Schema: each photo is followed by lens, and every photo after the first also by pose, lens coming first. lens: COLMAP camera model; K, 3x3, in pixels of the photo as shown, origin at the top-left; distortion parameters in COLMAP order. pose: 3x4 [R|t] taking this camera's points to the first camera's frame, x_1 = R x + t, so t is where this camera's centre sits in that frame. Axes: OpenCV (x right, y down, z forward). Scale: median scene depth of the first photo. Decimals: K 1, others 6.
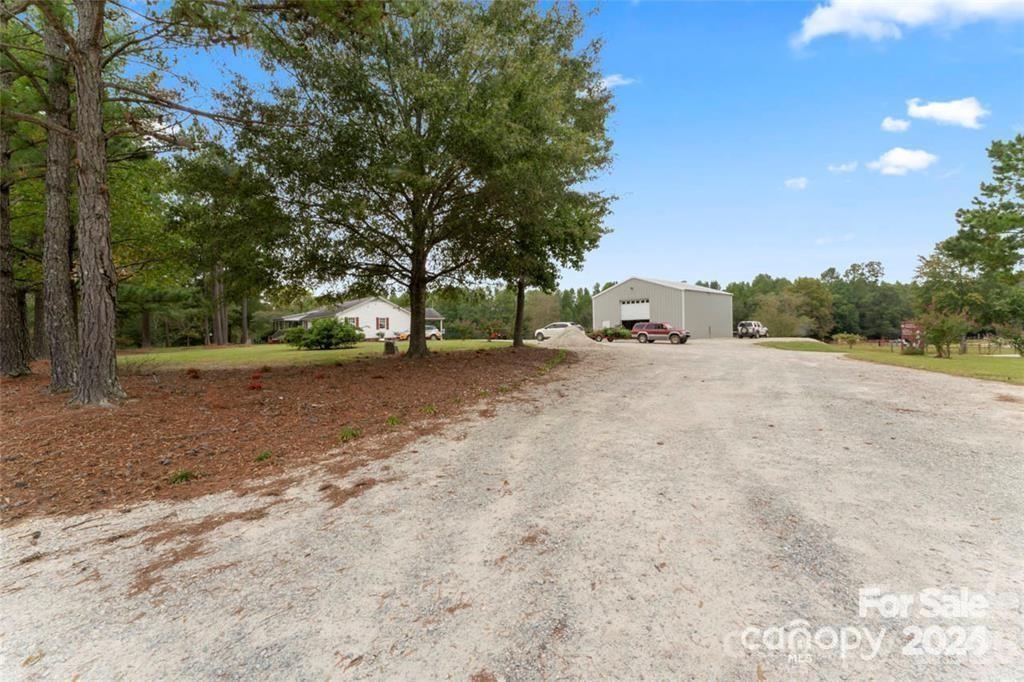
lens RADIAL K [[423.2, 0, 514.3], [0, 423.2, 331.3], [0, 0, 1]] dist [-0.001373, -0.000232]
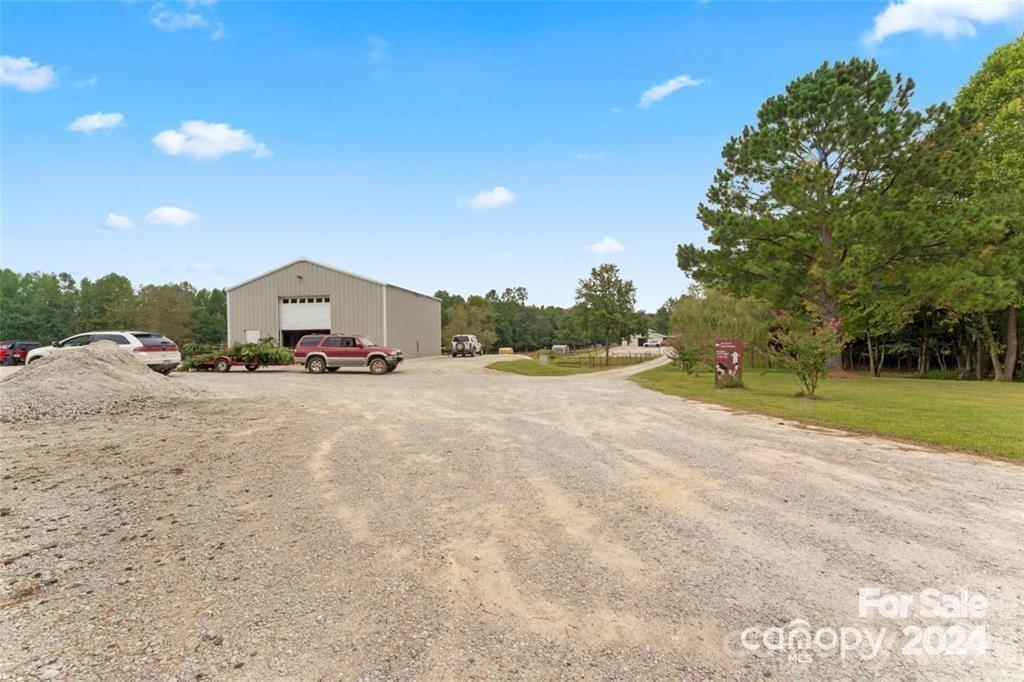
lens RADIAL K [[423.2, 0, 514.7], [0, 423.2, 342.1], [0, 0, 1]] dist [-0.001373, -0.000232]
pose [[0.753433, 0.001655, 0.657523, 0.106999], [0.000546, 0.999995, -0.003142, -0.007069], [-0.657525, 0.002727, 0.753428, 0.329892]]
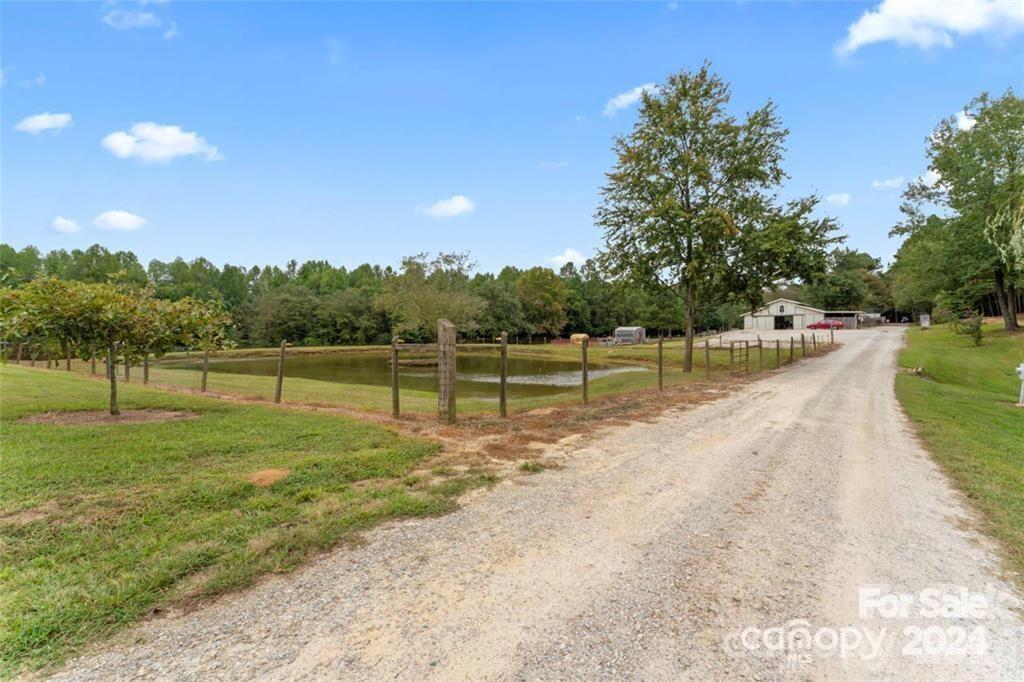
lens RADIAL K [[423.2, 0, 515.2], [0, 423.2, 338.2], [0, 0, 1]] dist [-0.001373, -0.000232]
pose [[0.894948, -0.003324, 0.446158, 0.935299], [-0.003322, 0.999895, 0.014114, 0.025608], [-0.446158, -0.014114, 0.894843, 0.885449]]
